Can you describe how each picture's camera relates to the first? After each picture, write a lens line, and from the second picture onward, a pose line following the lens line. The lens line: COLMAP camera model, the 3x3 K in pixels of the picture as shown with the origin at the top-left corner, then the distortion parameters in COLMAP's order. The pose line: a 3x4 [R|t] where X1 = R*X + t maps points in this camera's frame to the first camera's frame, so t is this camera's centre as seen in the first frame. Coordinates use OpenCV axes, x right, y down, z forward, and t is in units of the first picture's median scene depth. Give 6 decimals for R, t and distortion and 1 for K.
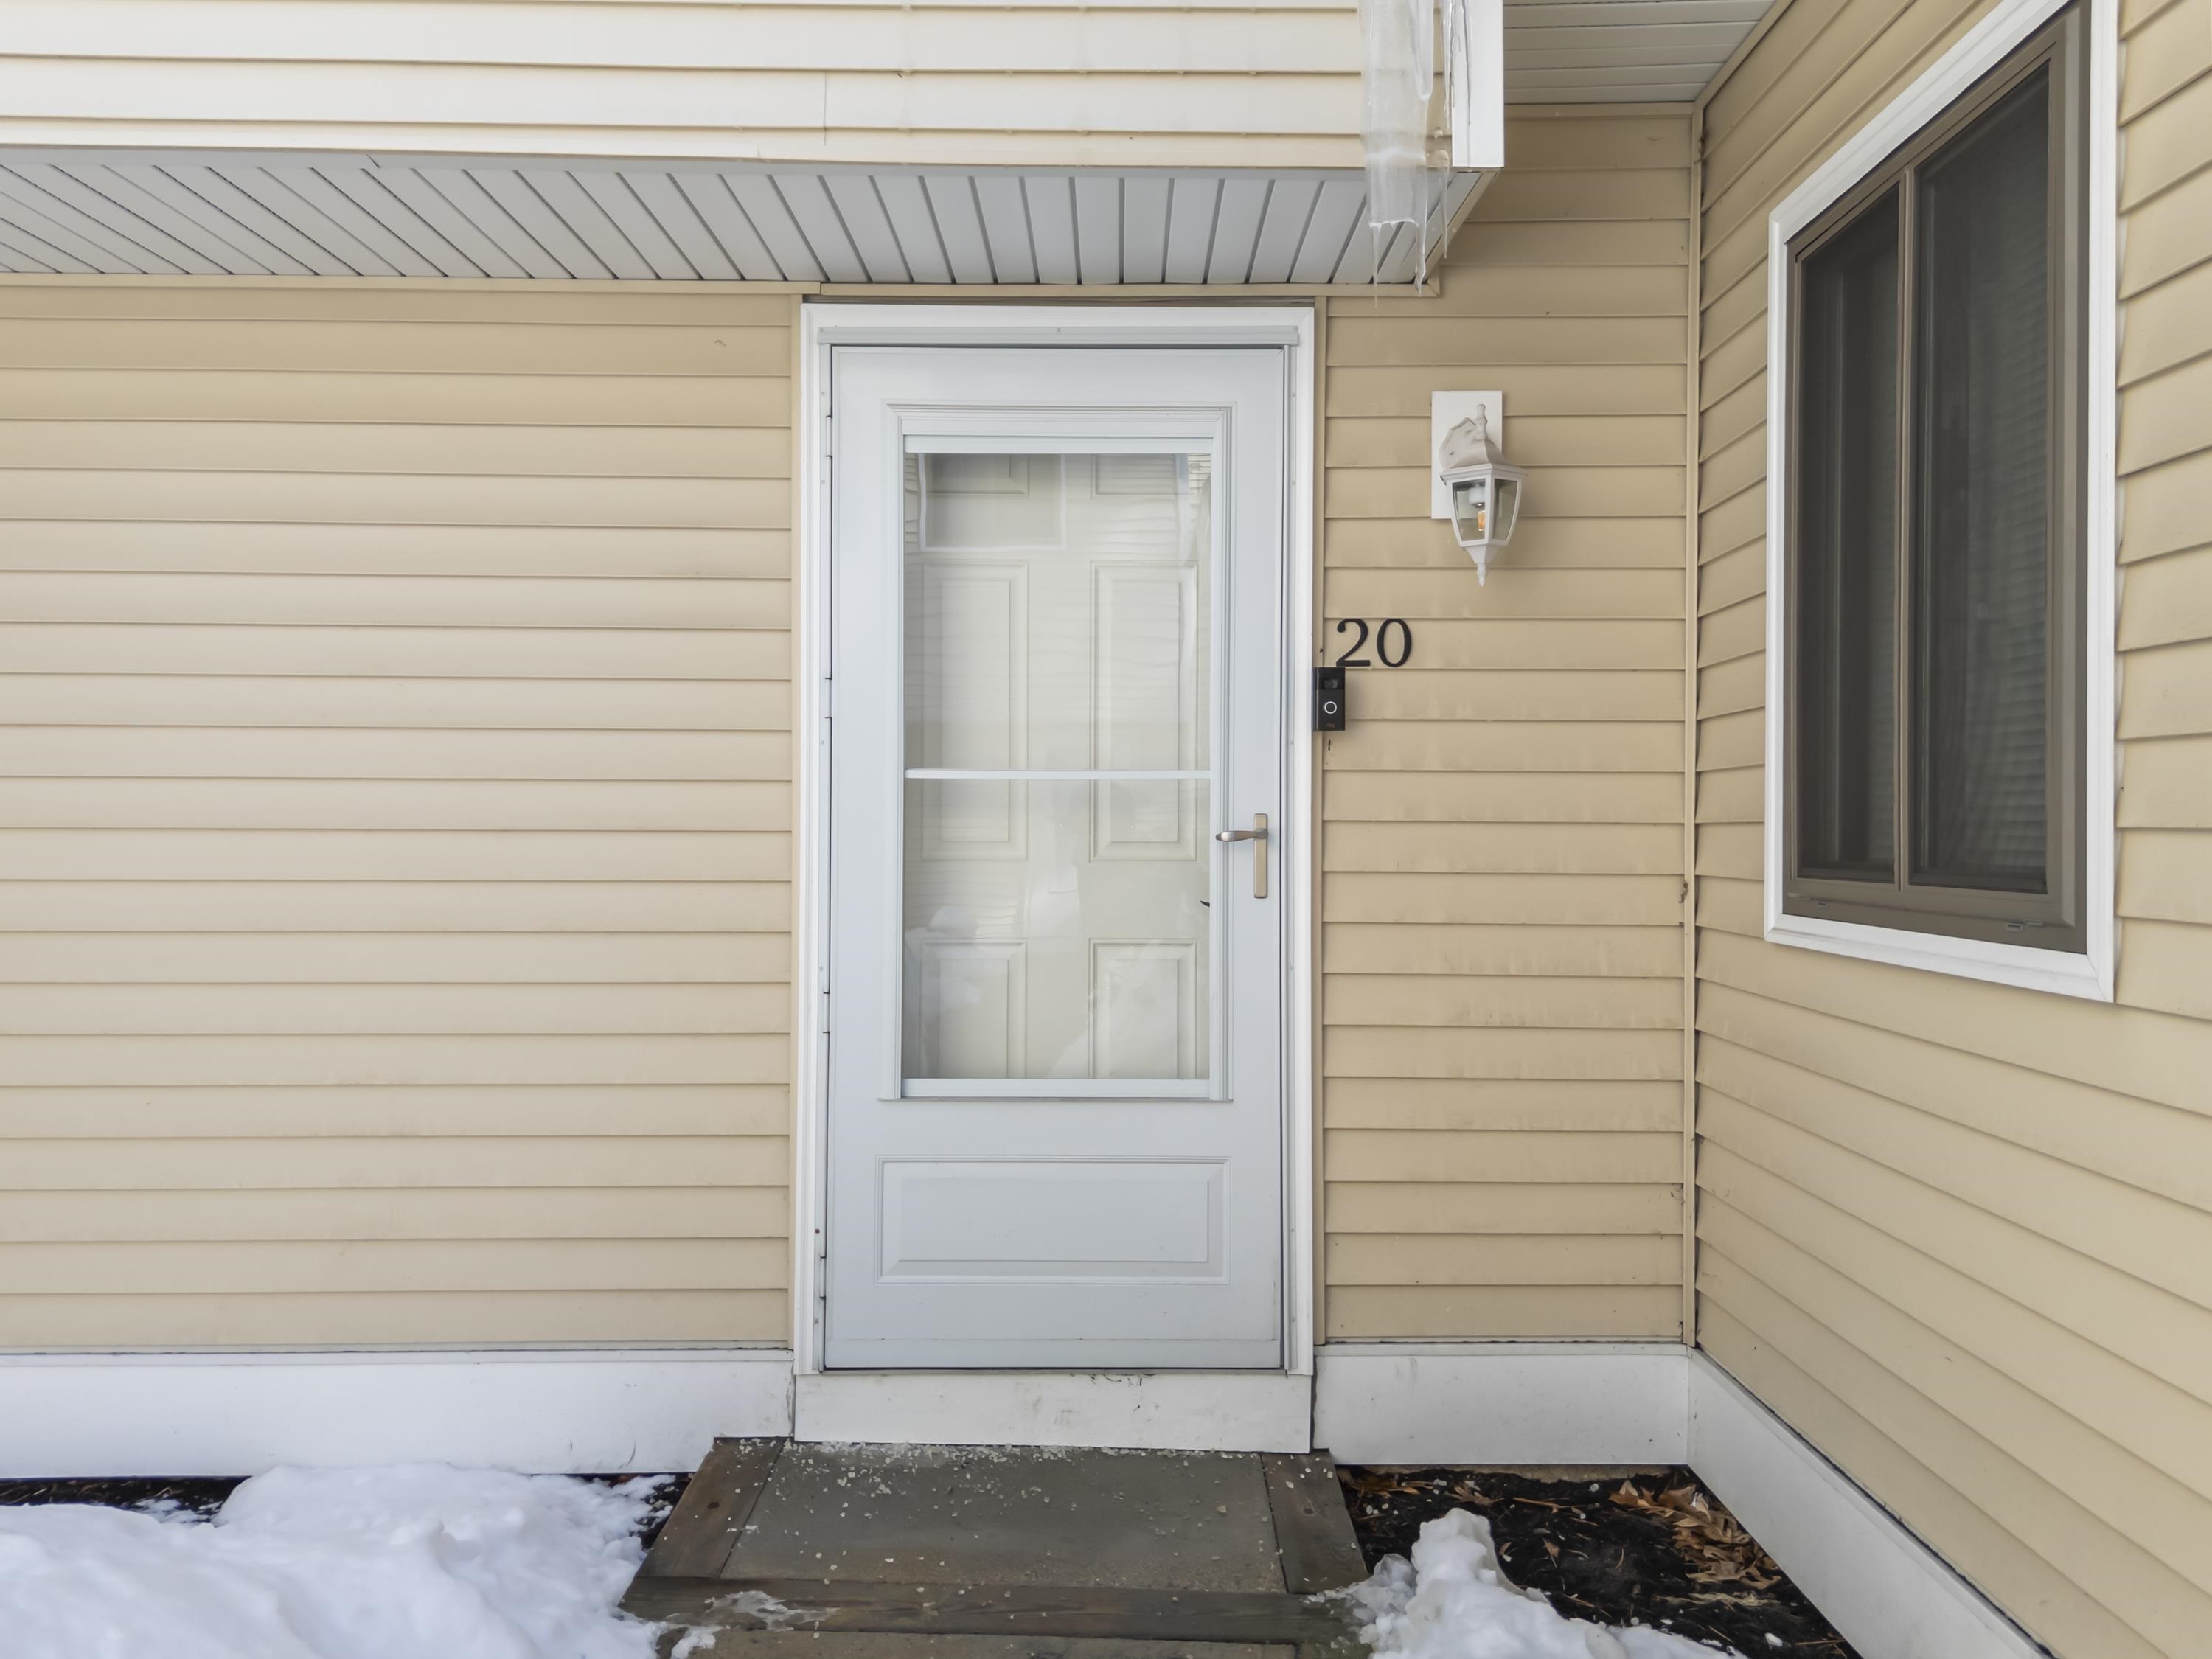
lens RADIAL K [[1687.6, 0, 1105.6], [0, 1687.6, 791.4], [0, 0, 1]] dist [0.097763, -0.056053]
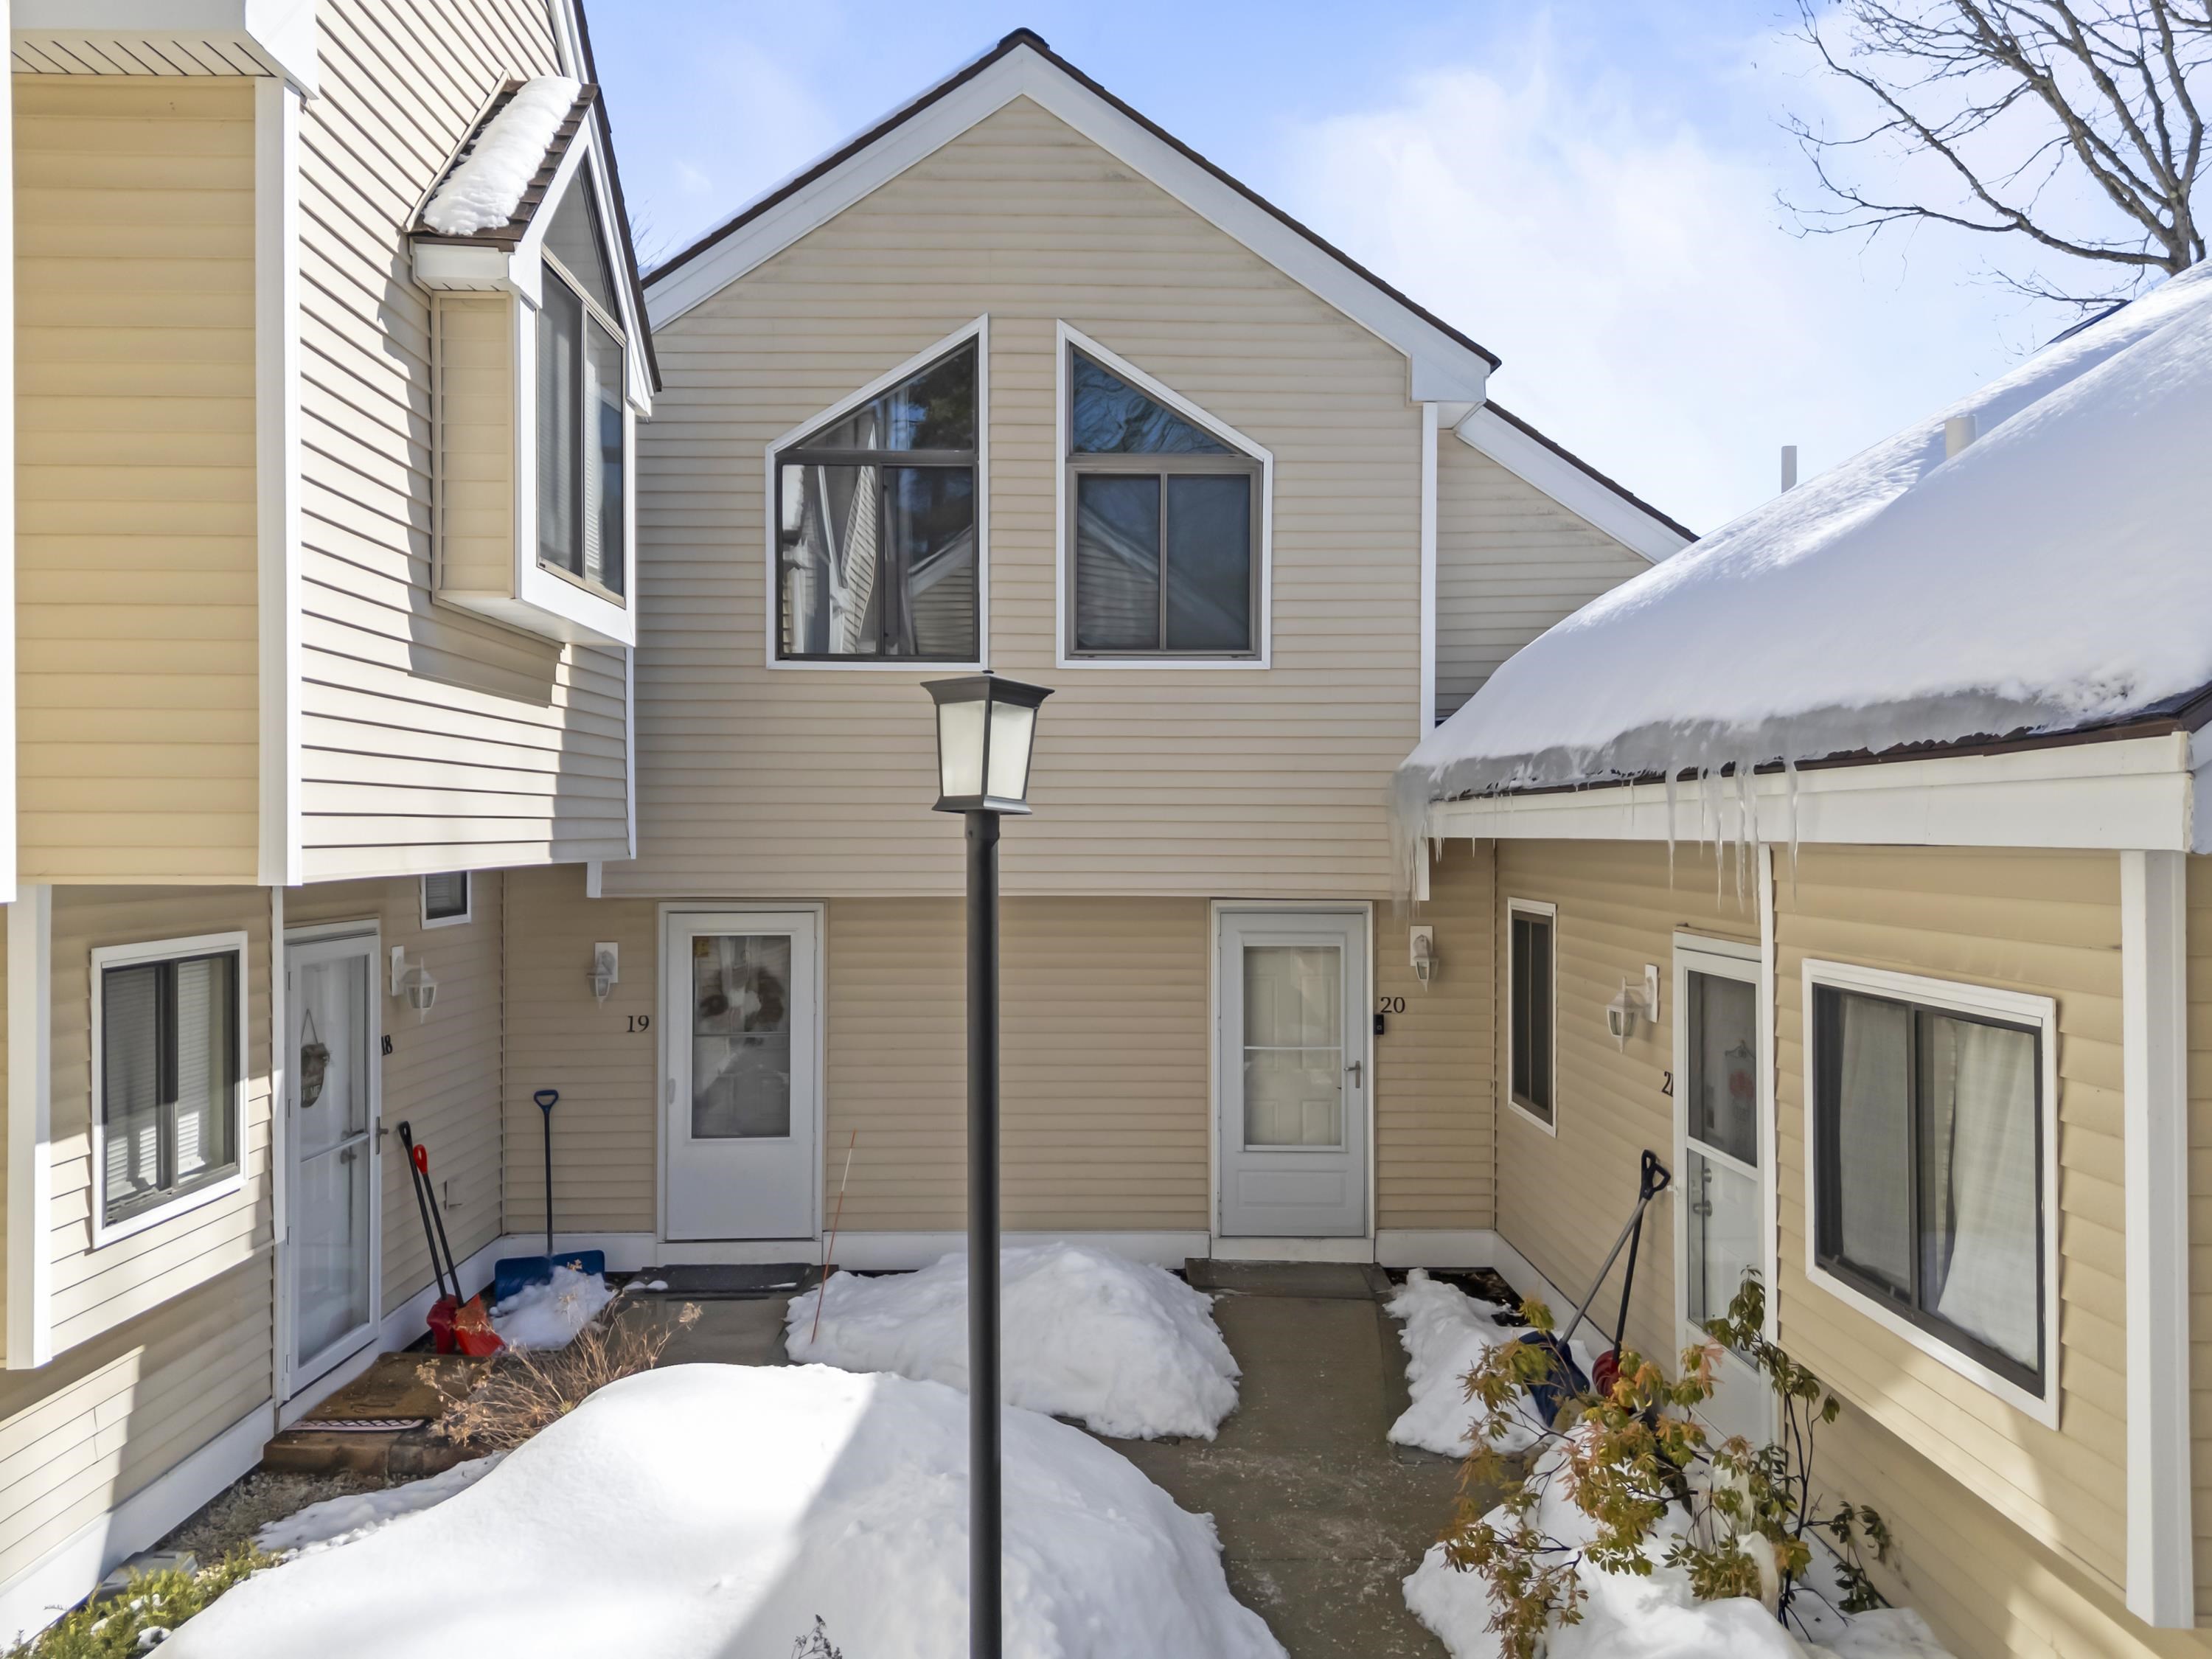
lens RADIAL K [[1687.6, 0, 1105.6], [0, 1687.6, 791.4], [0, 0, 1]] dist [0.097763, -0.056053]
pose [[0.999924, -0.000349, 0.012326, -0.415157], [0.000429, 0.999979, -0.006414, -0.467373], [-0.012323, 0.006419, 0.999903, -2.151160]]
